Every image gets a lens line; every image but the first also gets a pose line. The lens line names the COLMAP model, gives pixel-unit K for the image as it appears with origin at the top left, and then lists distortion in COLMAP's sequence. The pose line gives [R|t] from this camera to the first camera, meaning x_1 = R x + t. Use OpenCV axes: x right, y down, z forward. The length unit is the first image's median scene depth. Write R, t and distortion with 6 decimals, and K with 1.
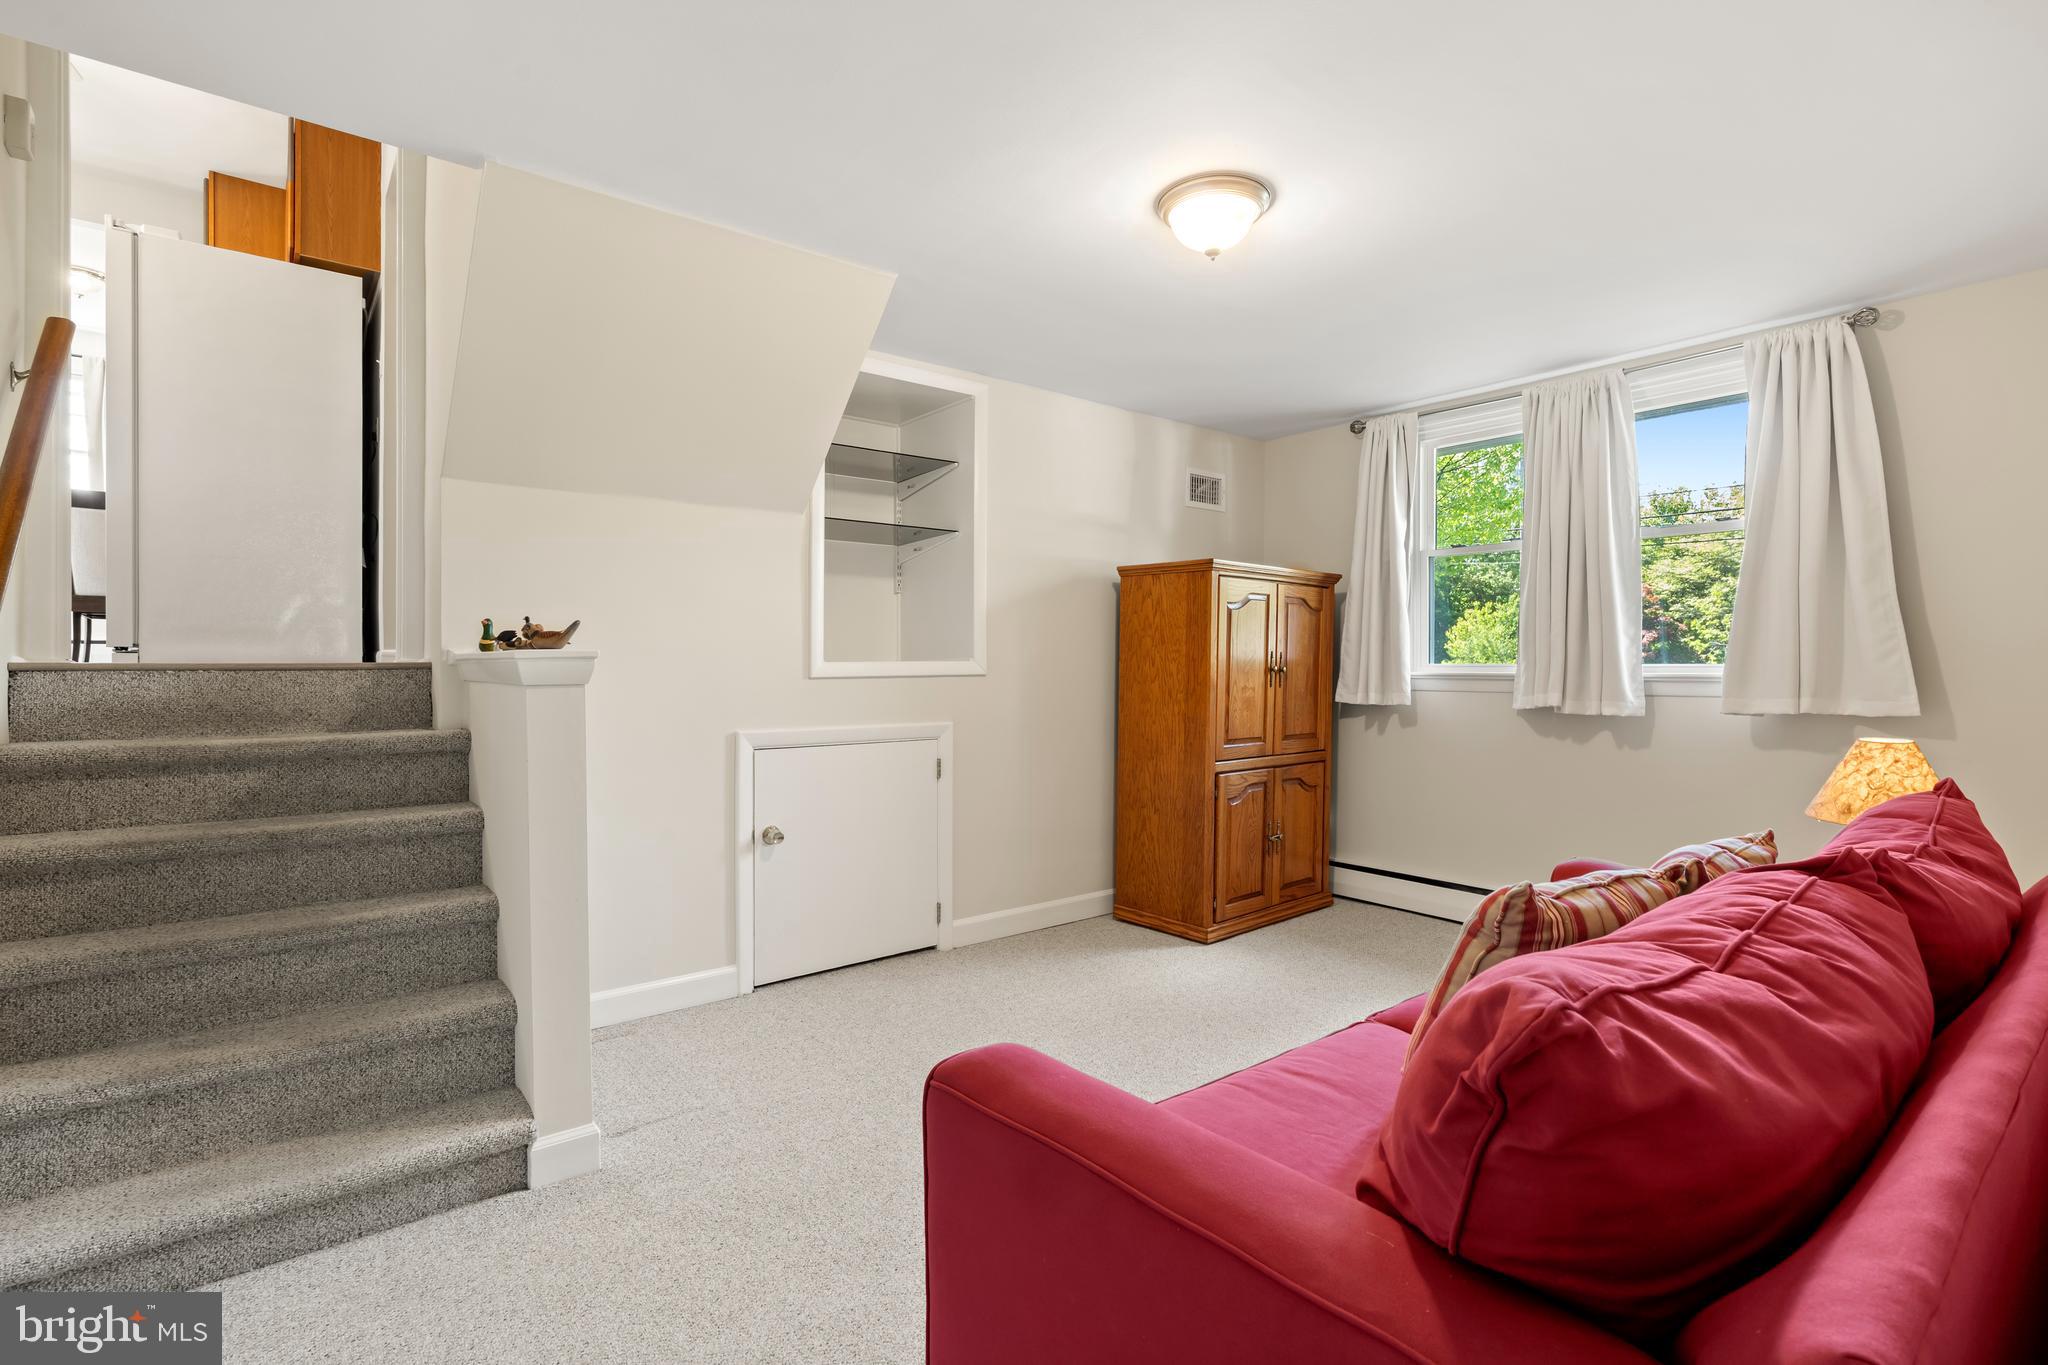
lens RADIAL K [[947.8, 0, 1017.8], [0, 947.8, 684.2], [0, 0, 1]] dist [-0.008745, 0.002735]
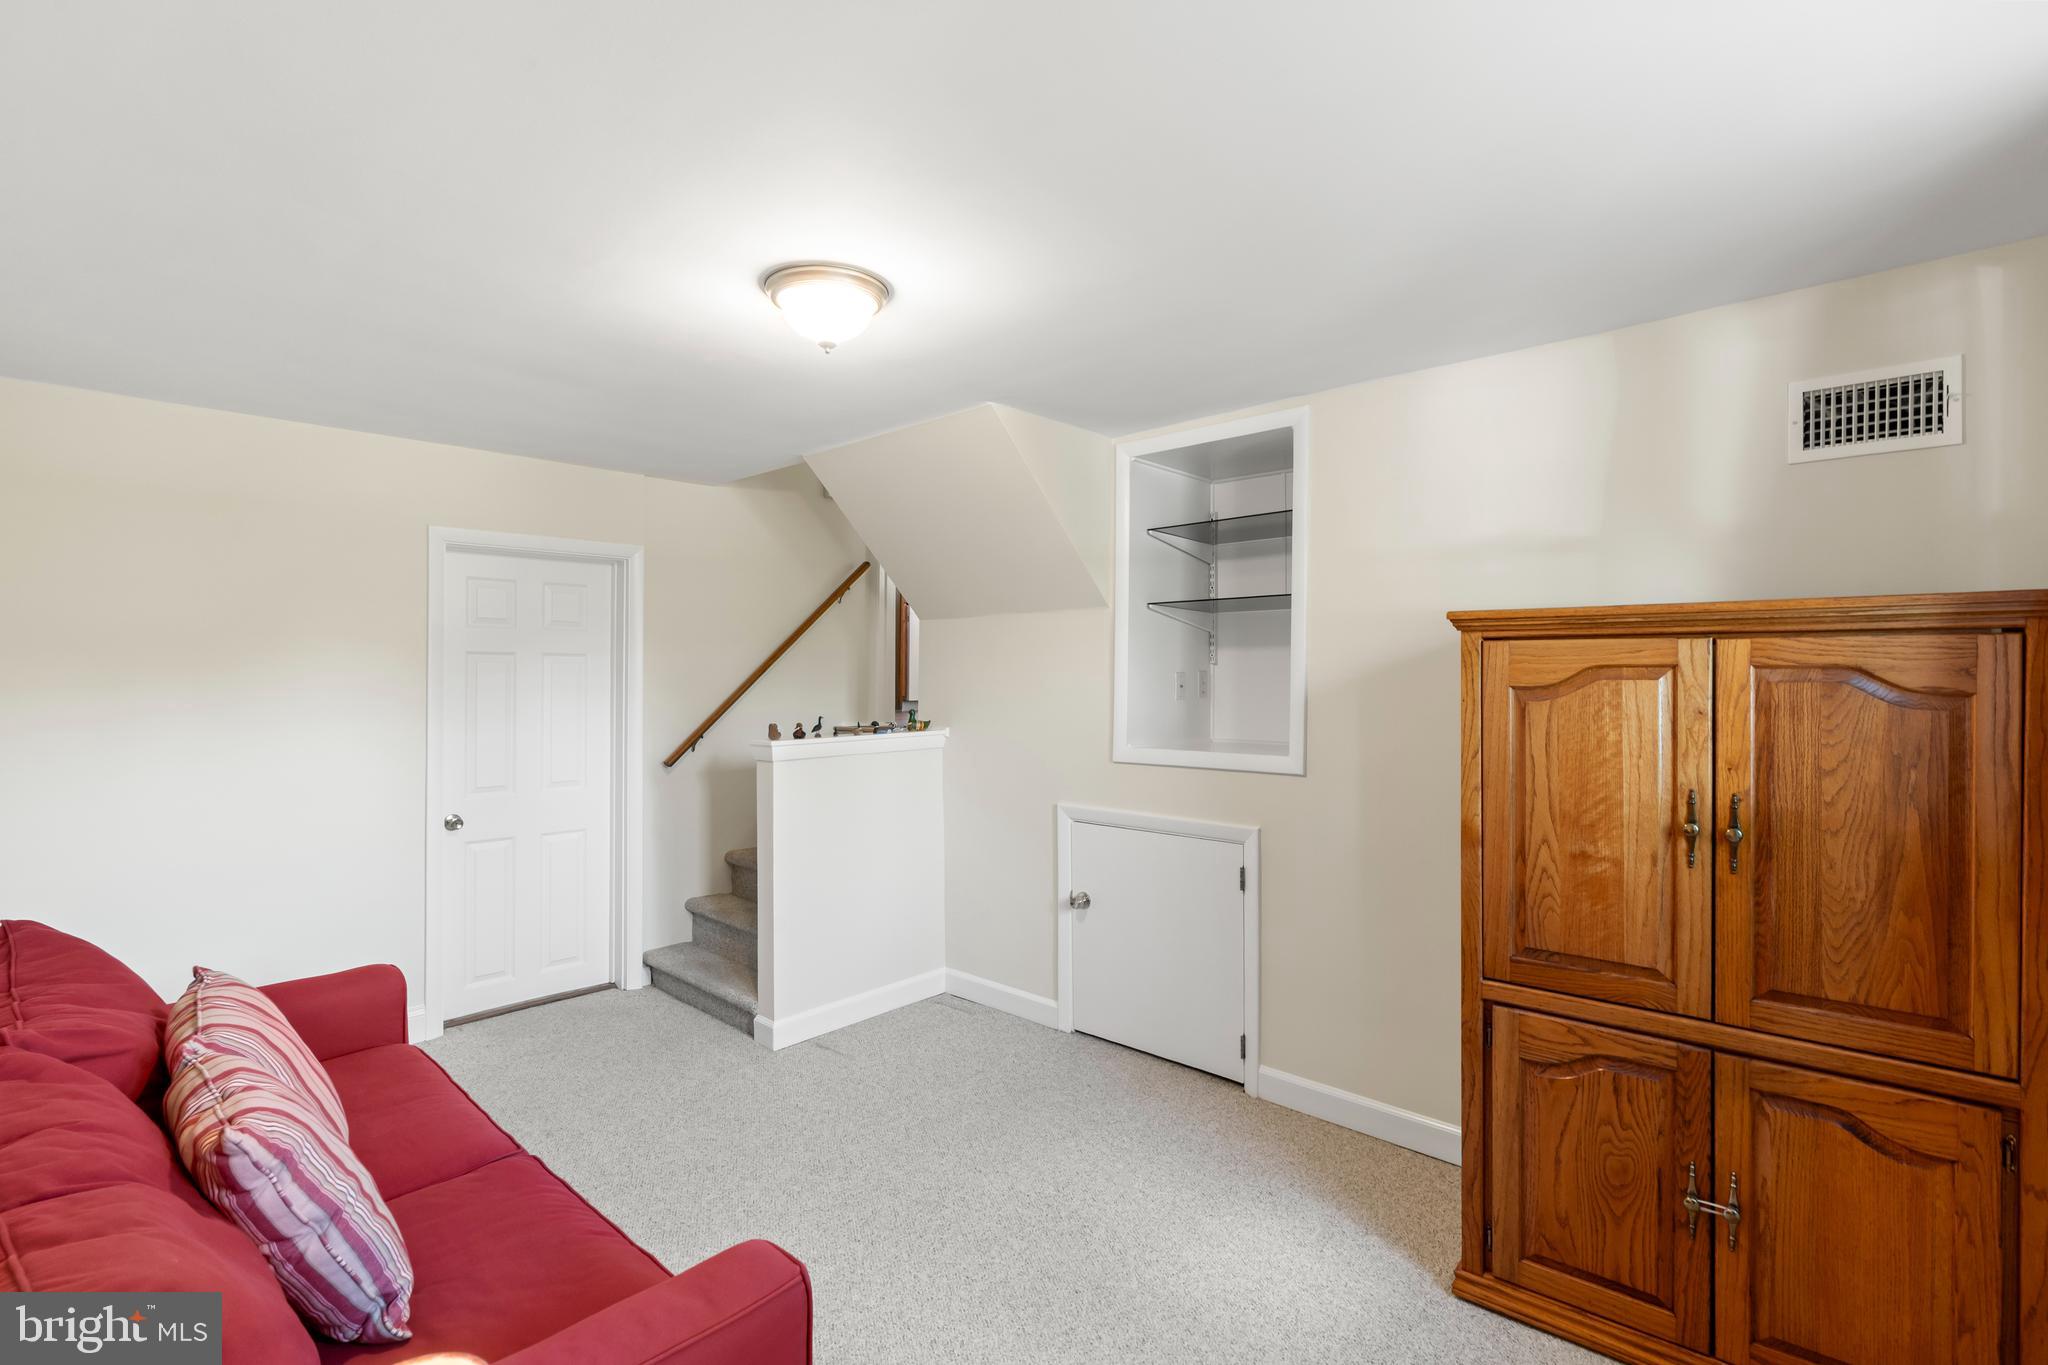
lens RADIAL K [[947.8, 0, 1019.4], [0, 947.8, 673.0], [0, 0, 1]] dist [-0.008745, 0.002735]
pose [[0.144010, 0.002718, -0.989572, 0.730293], [-0.011897, 0.999929, 0.001015, -0.095274], [0.989505, 0.011626, 0.144032, 0.669108]]
